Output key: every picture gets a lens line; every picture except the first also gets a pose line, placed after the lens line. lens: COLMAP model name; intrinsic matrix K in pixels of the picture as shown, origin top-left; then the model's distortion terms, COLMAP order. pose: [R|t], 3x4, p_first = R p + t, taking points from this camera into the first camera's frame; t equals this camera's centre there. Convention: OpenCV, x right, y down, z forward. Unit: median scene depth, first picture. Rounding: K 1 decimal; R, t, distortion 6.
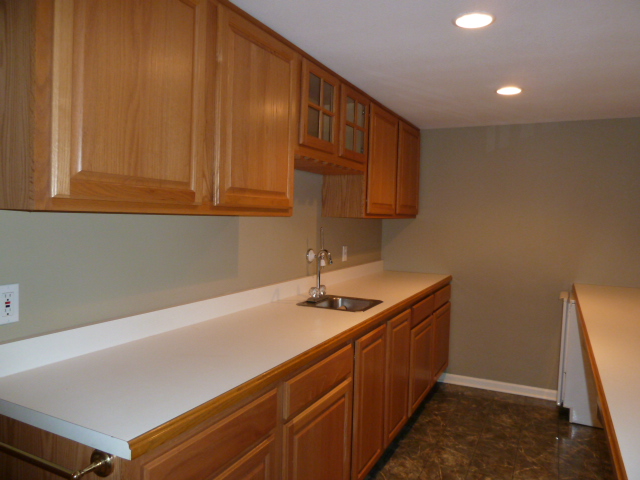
lens RADIAL K [[474.1, 0, 321.1], [0, 474.1, 238.2], [0, 0, 1]] dist [-0.030388, -0.001102]
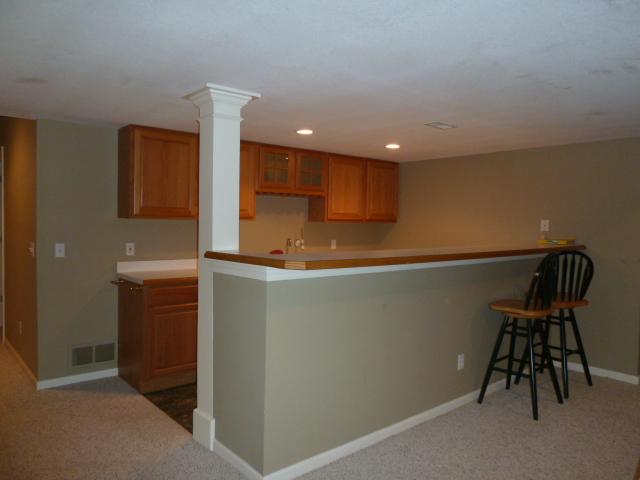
lens RADIAL K [[474.1, 0, 321.1], [0, 474.1, 238.2], [0, 0, 1]] dist [-0.030388, -0.001102]
pose [[0.922417, 0.003478, -0.386180, 1.054637], [-0.011747, 0.999749, -0.019055, 0.071803], [0.386017, 0.022113, 0.922227, -0.863639]]
